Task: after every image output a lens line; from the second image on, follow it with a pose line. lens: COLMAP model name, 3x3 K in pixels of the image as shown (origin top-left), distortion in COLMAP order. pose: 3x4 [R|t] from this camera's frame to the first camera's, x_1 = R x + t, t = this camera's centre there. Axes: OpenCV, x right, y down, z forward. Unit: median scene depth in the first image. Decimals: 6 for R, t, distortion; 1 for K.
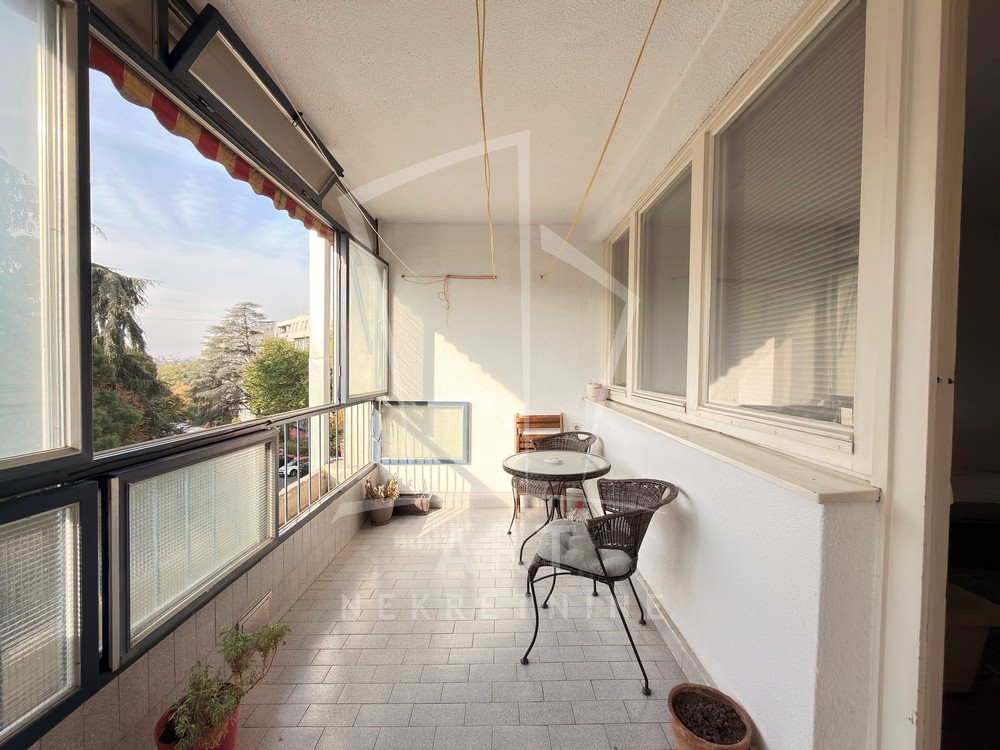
lens RADIAL K [[401.4, 0, 495.0], [0, 401.4, 377.6], [0, 0, 1]] dist [-0.000661, -0.000143]
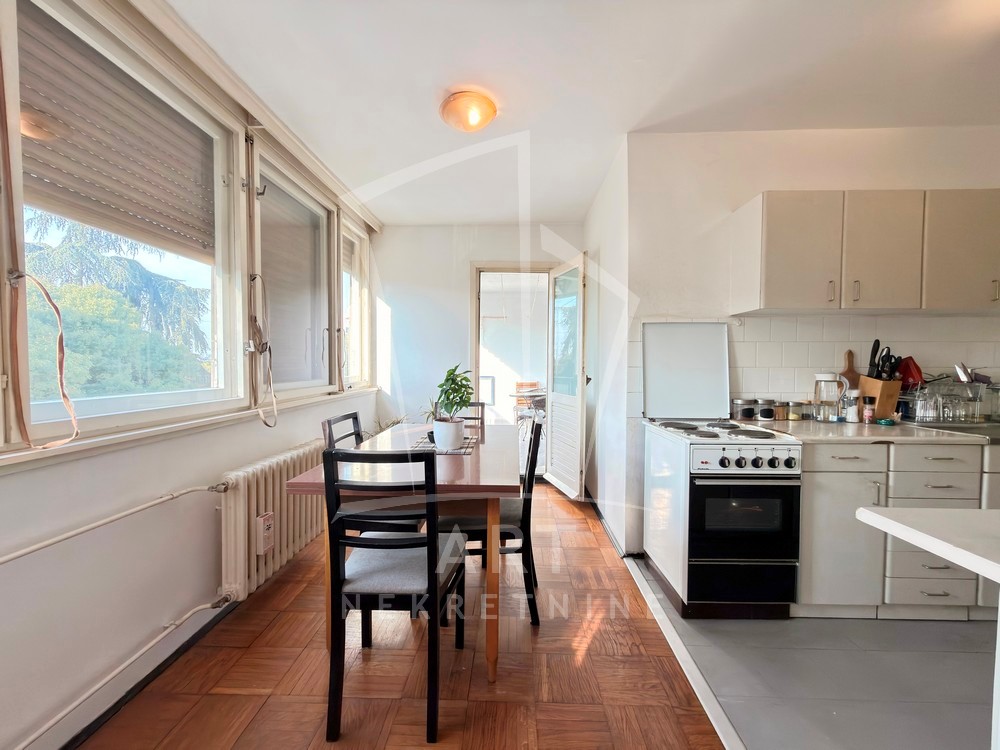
lens RADIAL K [[401.4, 0, 495.0], [0, 401.4, 377.6], [0, 0, 1]] dist [-0.000661, -0.000143]
pose [[0.999957, -0.008121, -0.004477, -0.008316], [0.008184, 0.999865, 0.014216, 0.006539], [0.004361, -0.014252, 0.999889, -0.188659]]
